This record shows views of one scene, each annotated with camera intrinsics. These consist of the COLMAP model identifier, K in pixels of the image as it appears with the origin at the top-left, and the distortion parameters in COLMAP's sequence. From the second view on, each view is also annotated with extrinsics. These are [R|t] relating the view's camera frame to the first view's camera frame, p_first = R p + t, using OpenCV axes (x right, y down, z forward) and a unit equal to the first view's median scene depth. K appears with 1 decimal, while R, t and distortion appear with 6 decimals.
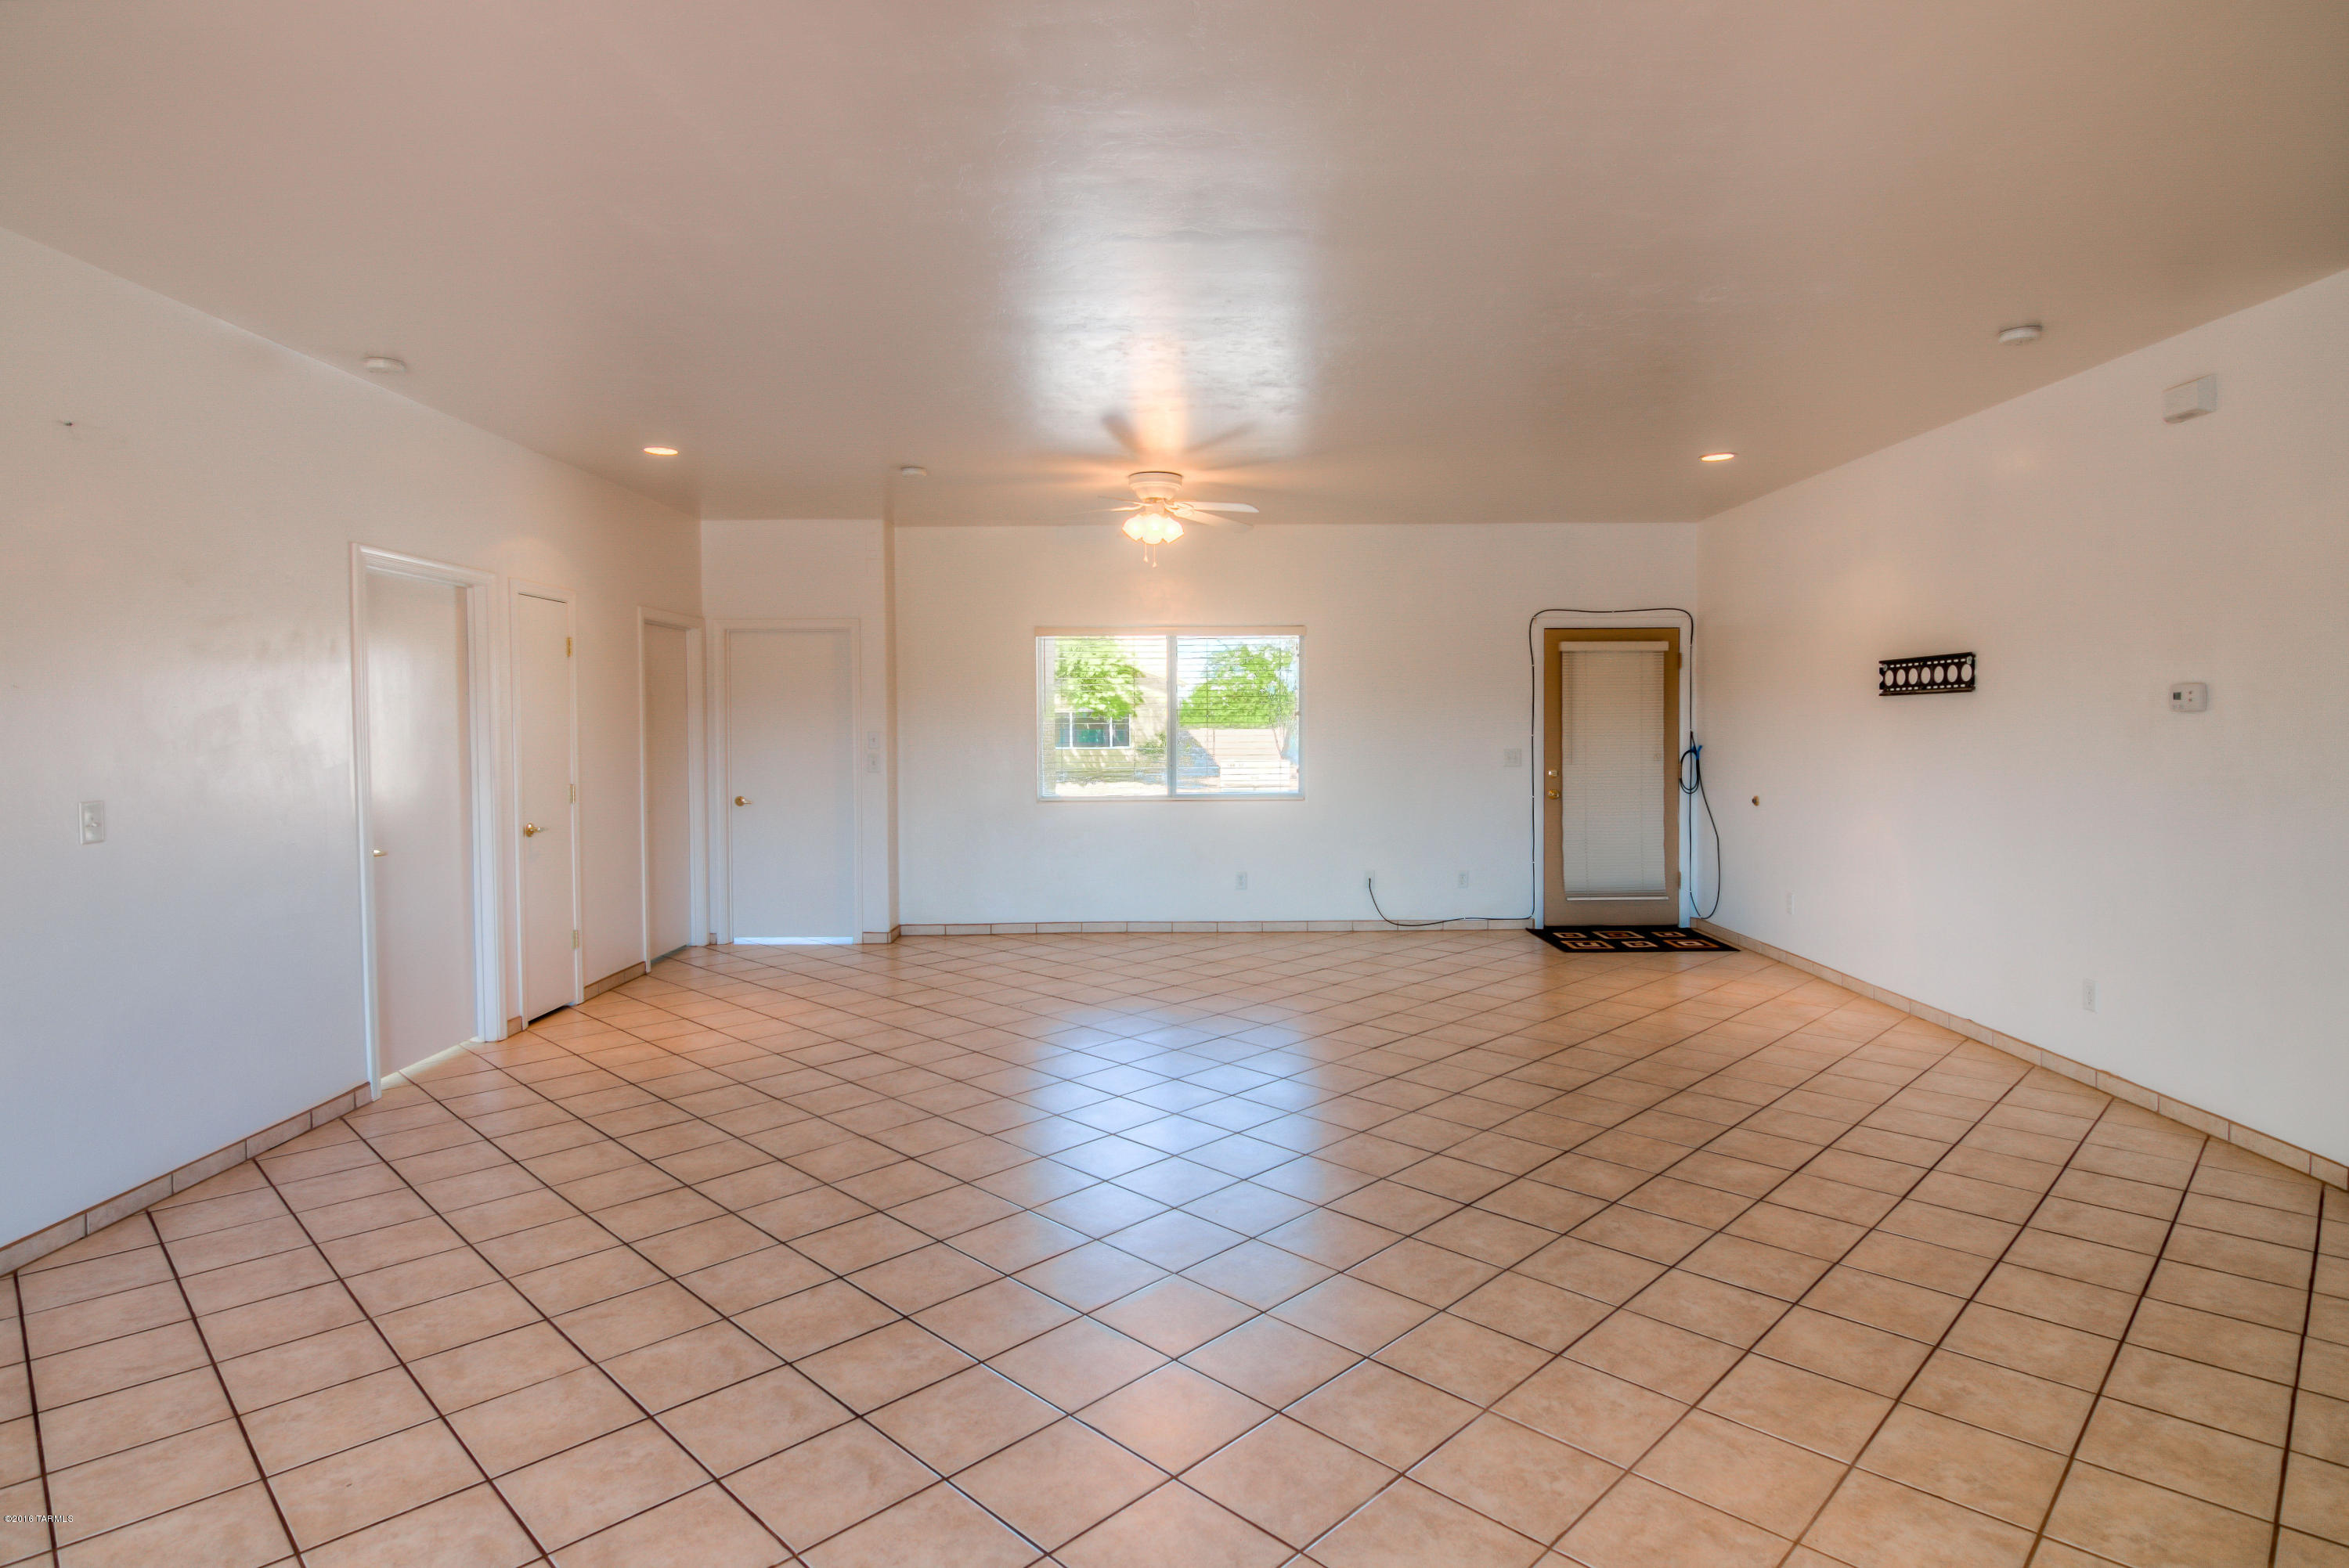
lens RADIAL K [[1226.7, 0, 1194.9], [0, 1226.7, 770.4], [0, 0, 1]] dist [-0.004892, -0.000450]
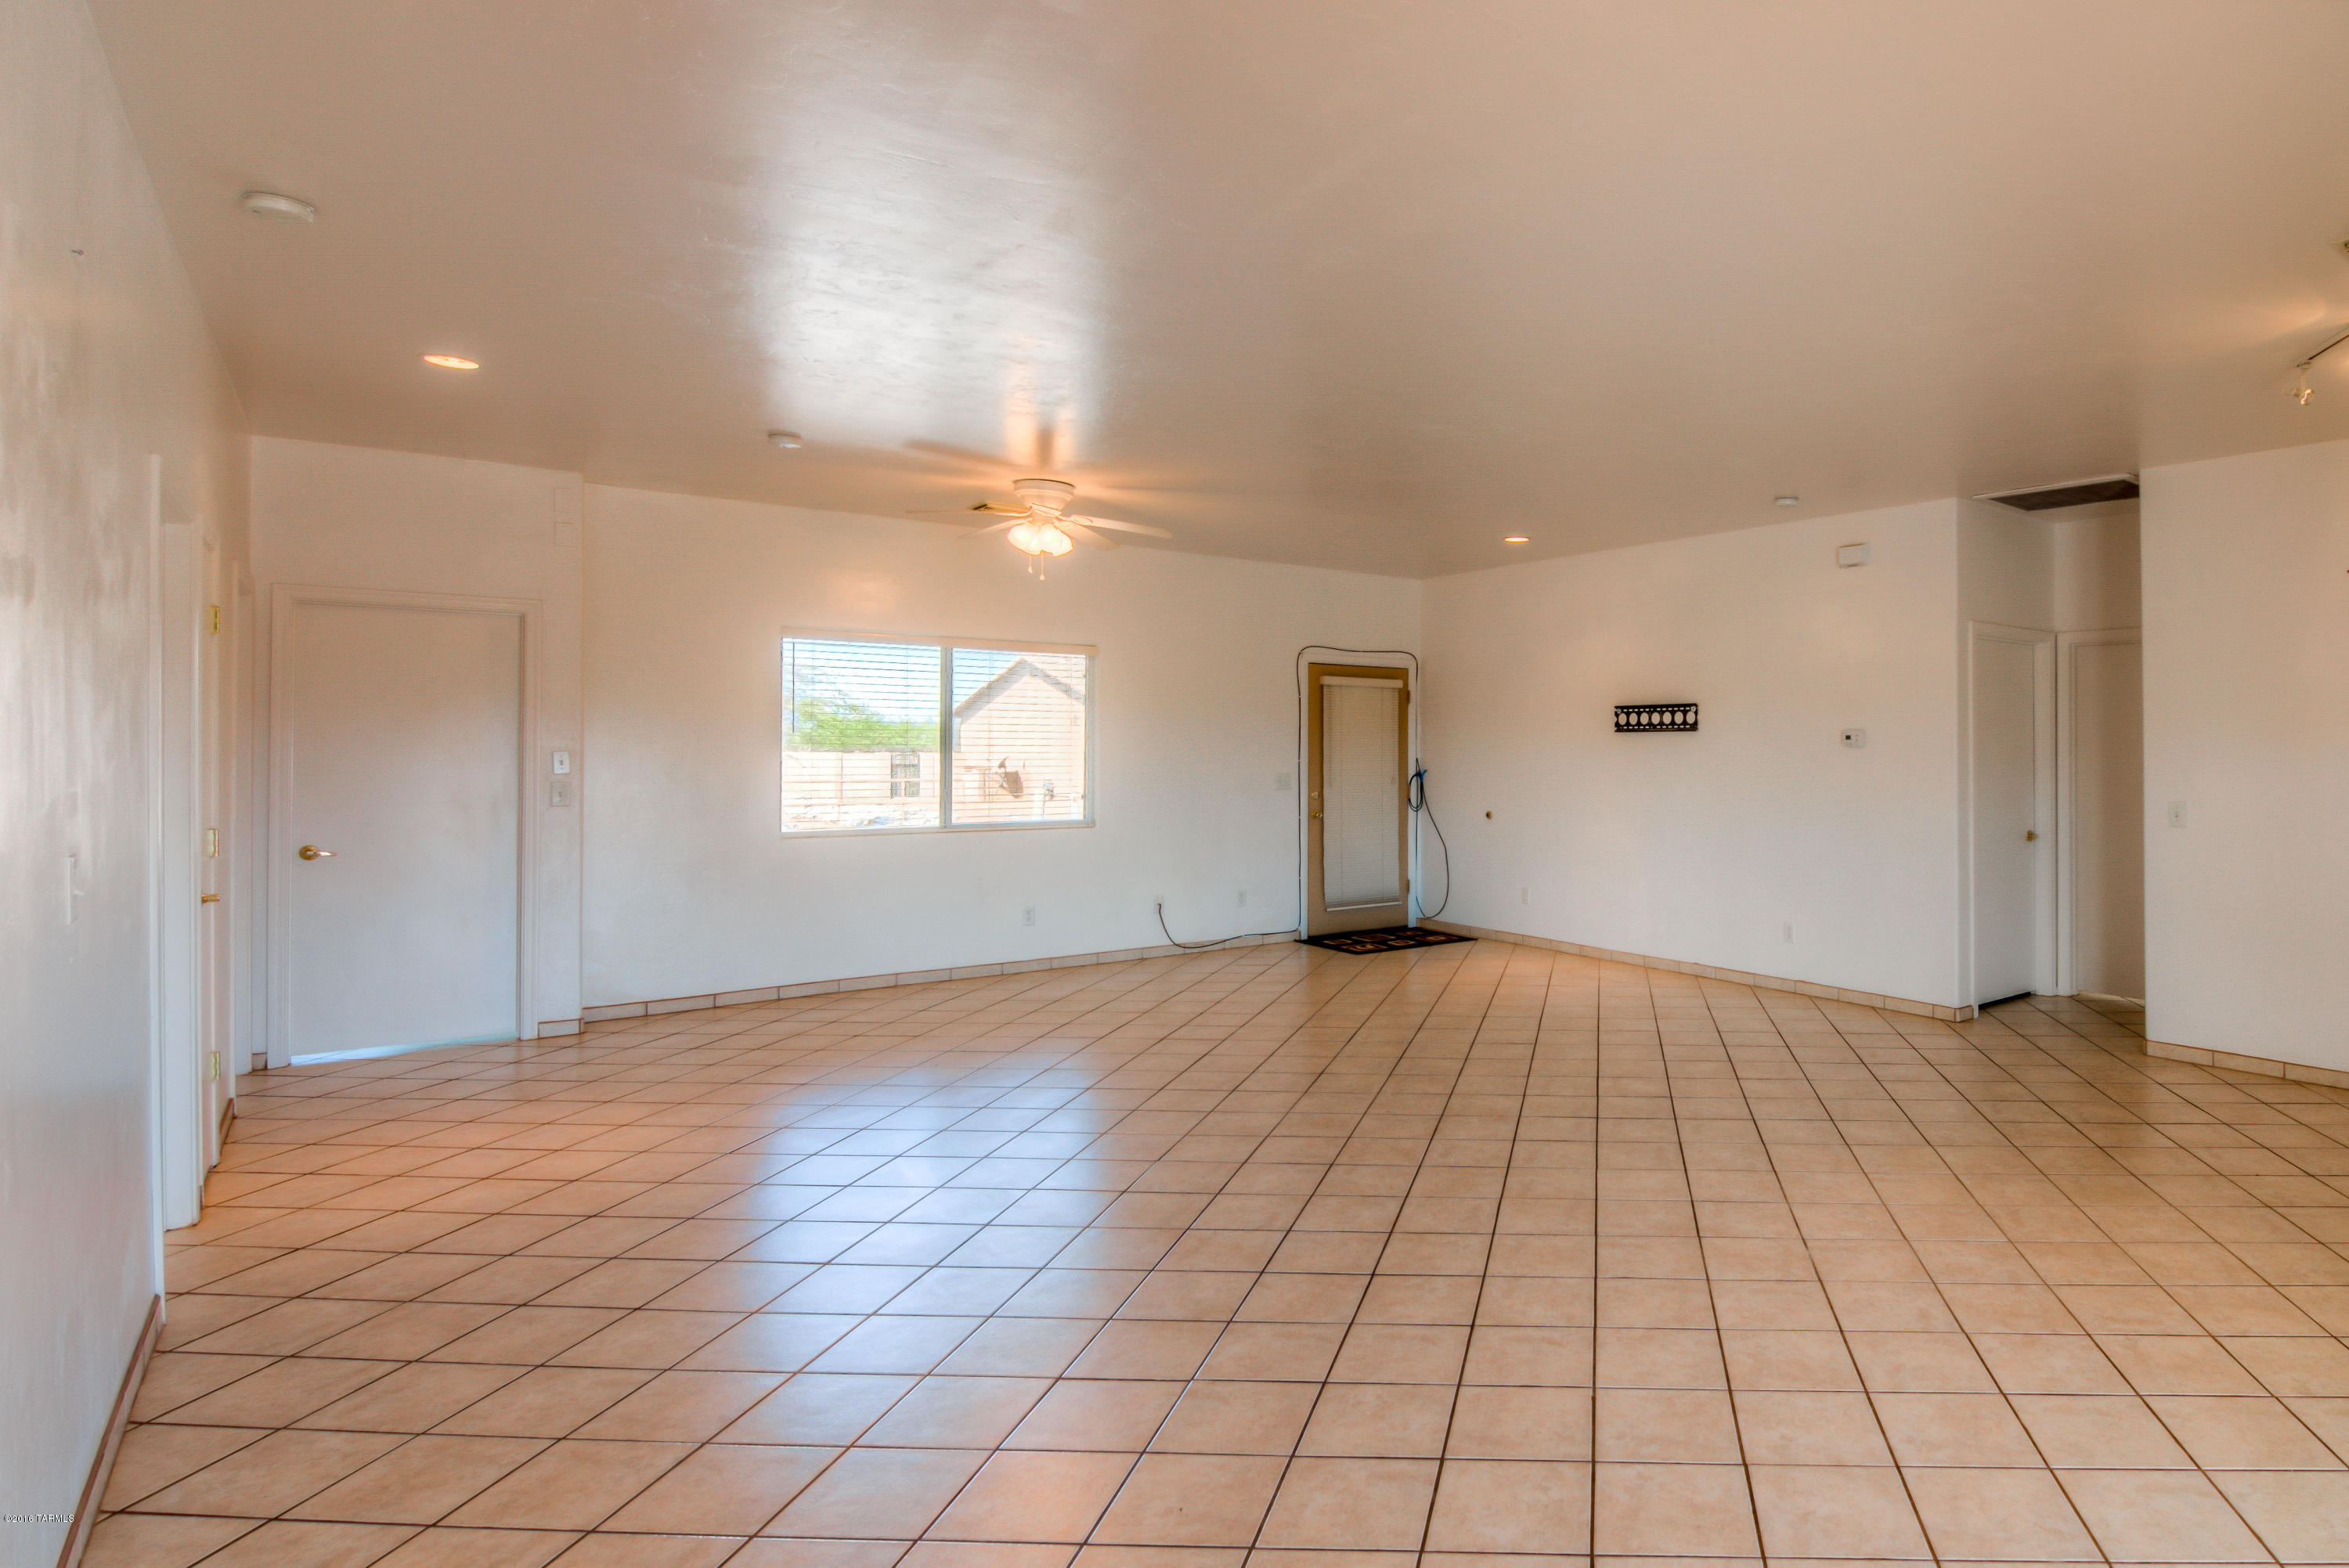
lens RADIAL K [[1443.2, 0, 1293.9], [0, 1443.2, 717.9], [0, 0, 1]] dist [-0.028614, -0.001375]
pose [[0.739194, 0.024248, 0.673055, -0.600737], [0.014860, 0.998521, -0.052294, 0.000540], [-0.673328, 0.048656, 0.737741, 0.059909]]
